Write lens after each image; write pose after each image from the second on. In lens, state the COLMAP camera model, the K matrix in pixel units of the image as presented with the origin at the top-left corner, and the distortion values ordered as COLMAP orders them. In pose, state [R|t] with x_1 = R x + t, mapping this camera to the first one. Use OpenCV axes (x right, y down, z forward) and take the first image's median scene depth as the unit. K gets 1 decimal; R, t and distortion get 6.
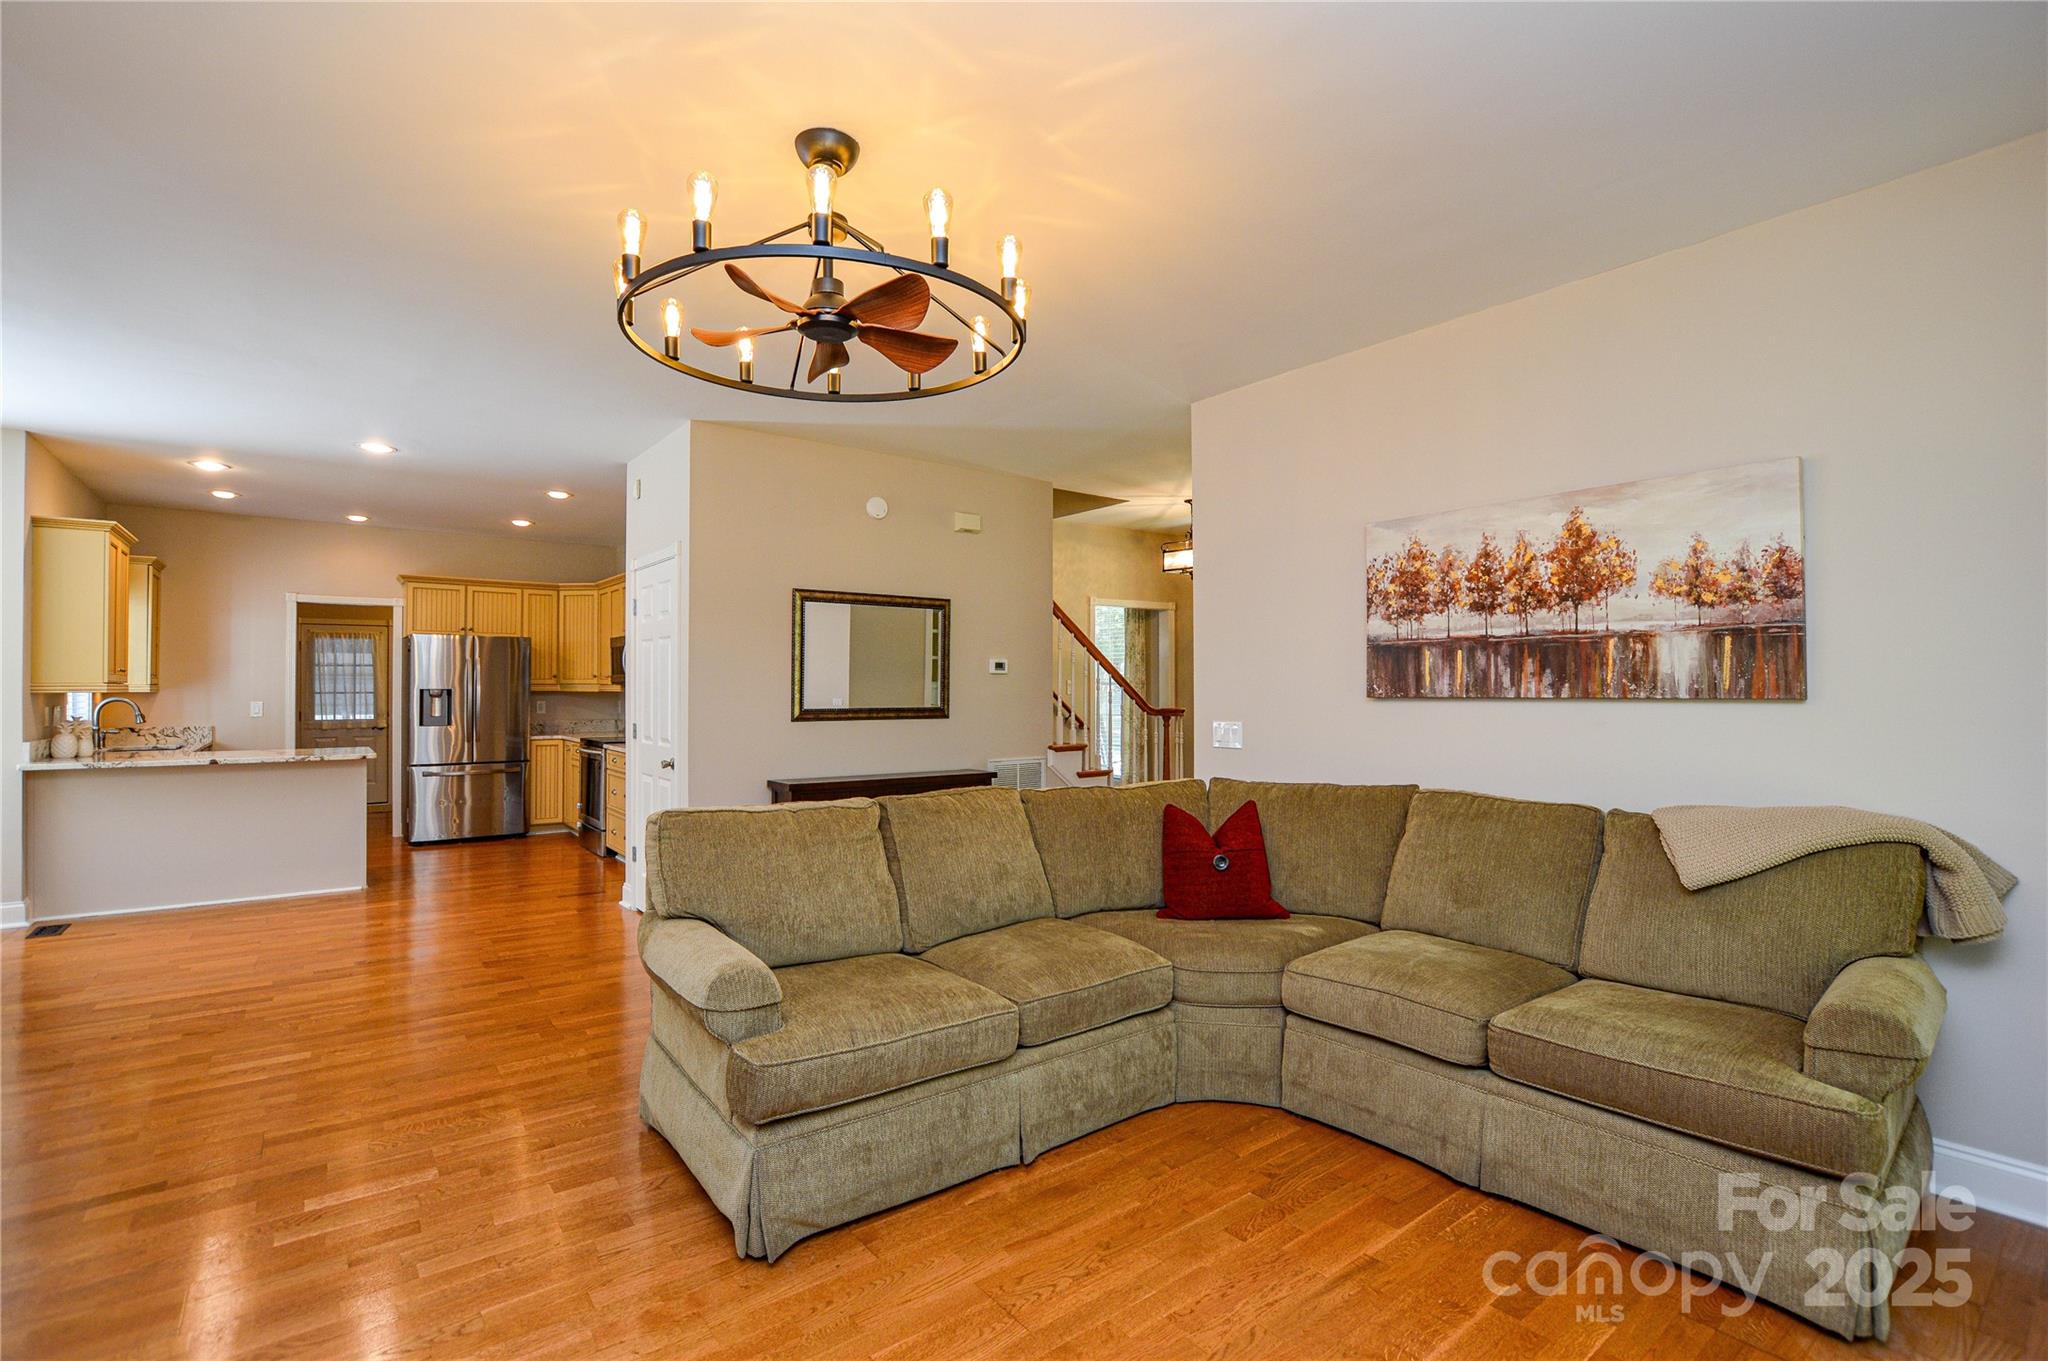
lens RADIAL K [[924.9, 0, 1024.0], [0, 924.9, 680.5], [0, 0, 1]] dist [-0.031440, -0.000368]
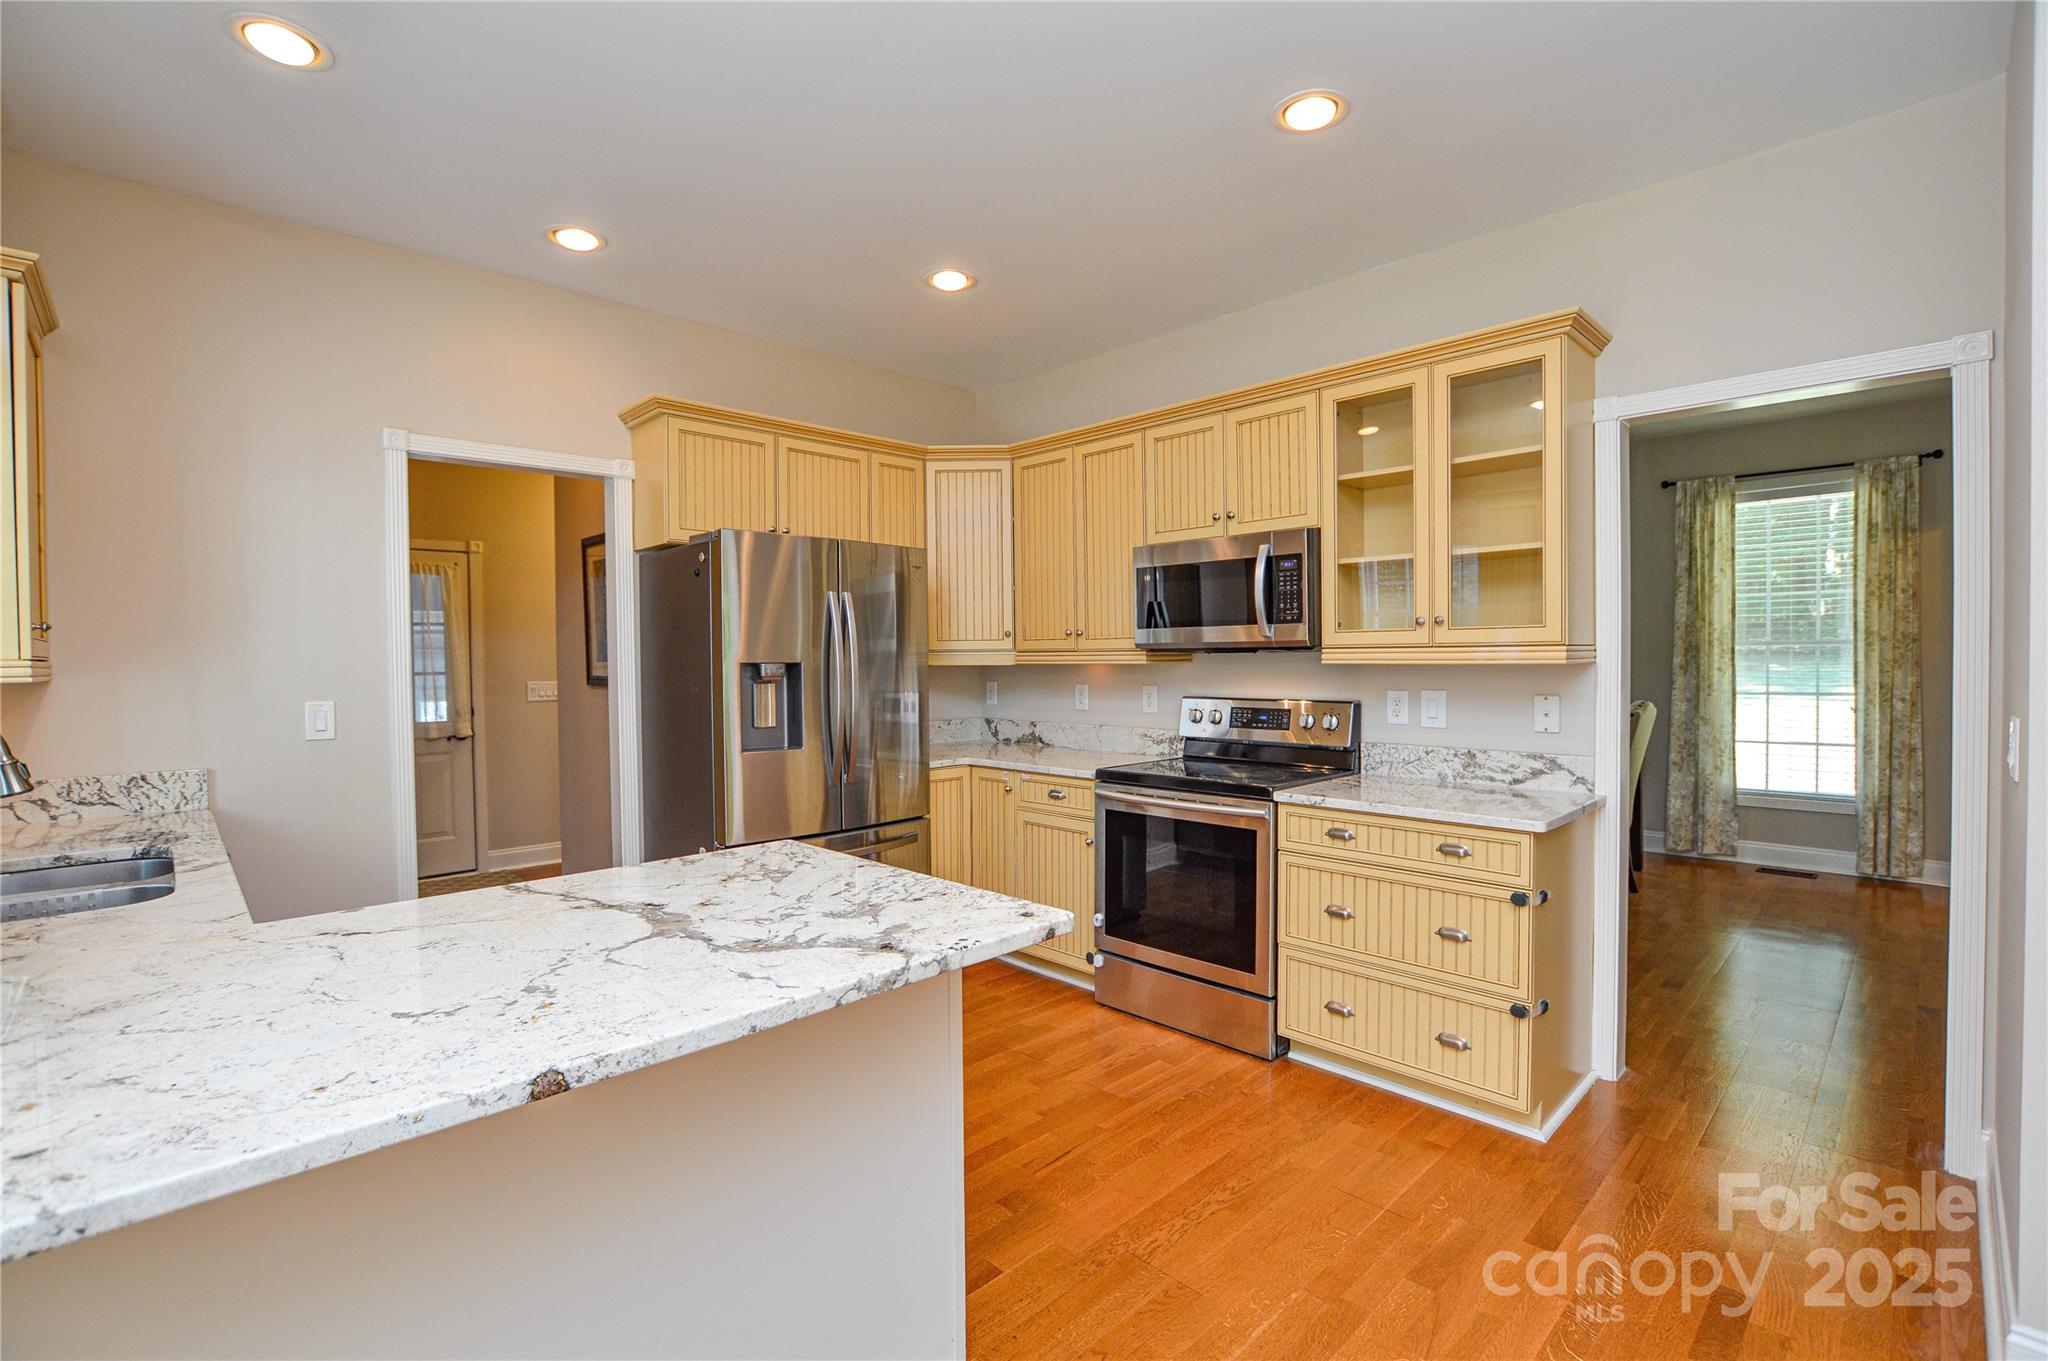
lens RADIAL K [[924.9, 0, 1024.0], [0, 924.9, 680.5], [0, 0, 1]] dist [-0.031440, -0.000368]
pose [[0.995153, -0.013488, 0.097411, -1.277266], [0.010229, 0.999374, 0.033879, 0.008896], [-0.097807, -0.032719, 0.994667, 1.264488]]
